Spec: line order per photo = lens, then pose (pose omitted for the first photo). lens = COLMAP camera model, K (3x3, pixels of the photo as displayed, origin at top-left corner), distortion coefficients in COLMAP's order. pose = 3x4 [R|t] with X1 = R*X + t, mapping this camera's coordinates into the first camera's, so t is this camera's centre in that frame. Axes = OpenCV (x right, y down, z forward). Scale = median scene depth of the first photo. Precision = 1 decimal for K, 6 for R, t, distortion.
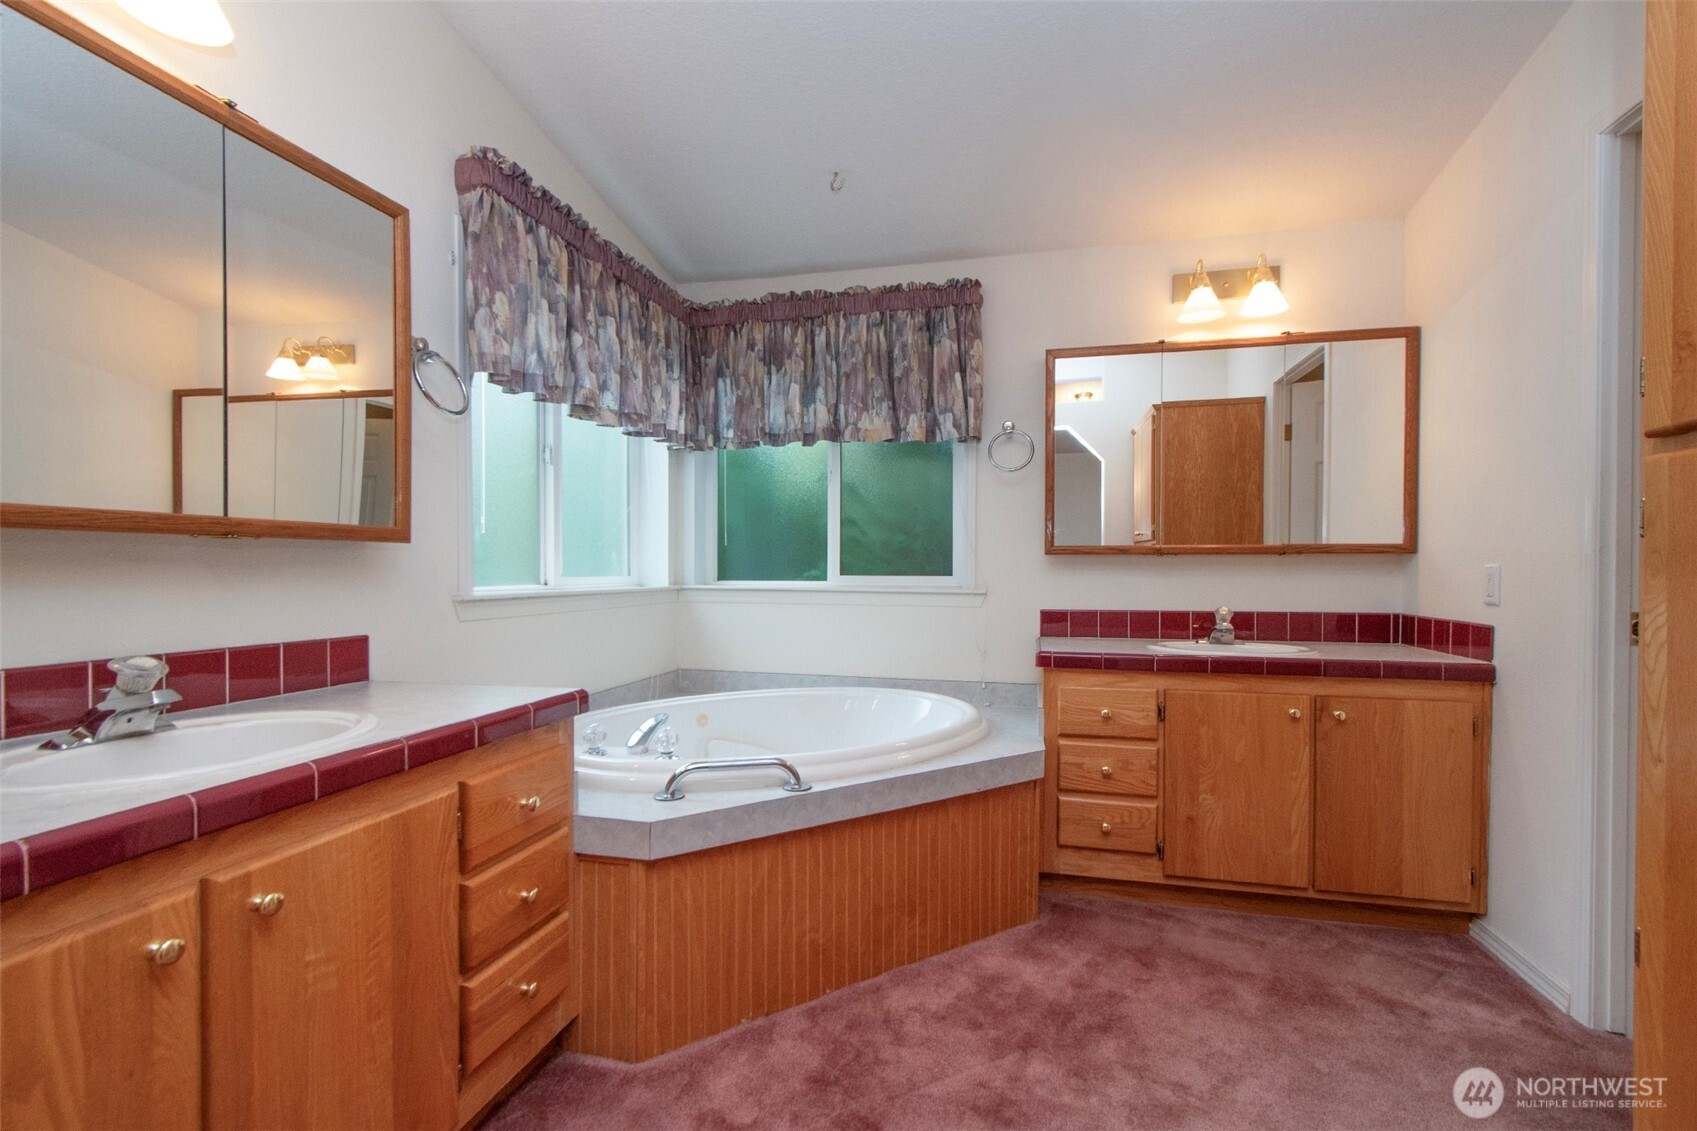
lens RADIAL K [[766.1, 0, 854.9], [0, 766.1, 577.2], [0, 0, 1]] dist [0.000046, -0.001350]
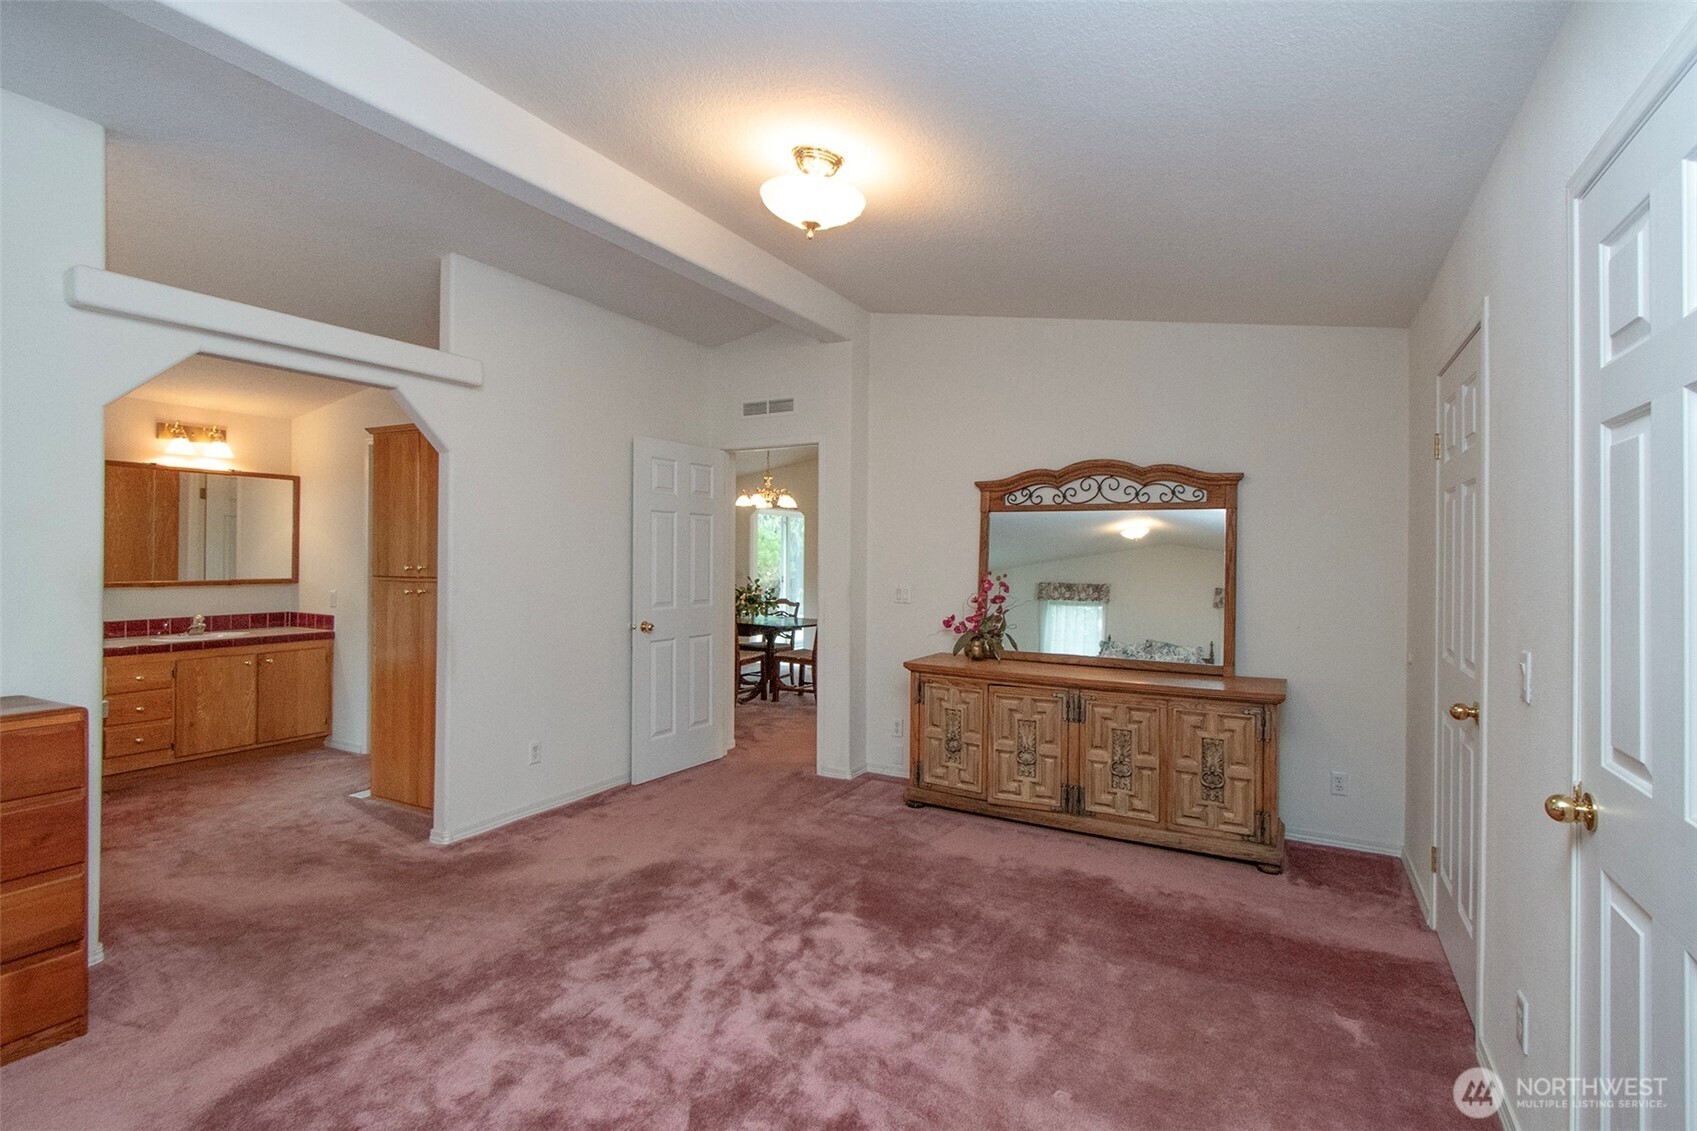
lens RADIAL K [[766.1, 0, 857.0], [0, 766.1, 562.7], [0, 0, 1]] dist [0.000046, -0.001350]
pose [[0.260352, -0.007049, 0.965488, -0.949480], [0.001292, 0.999975, 0.006952, -0.104284], [-0.965513, -0.000563, 0.260355, -1.089260]]
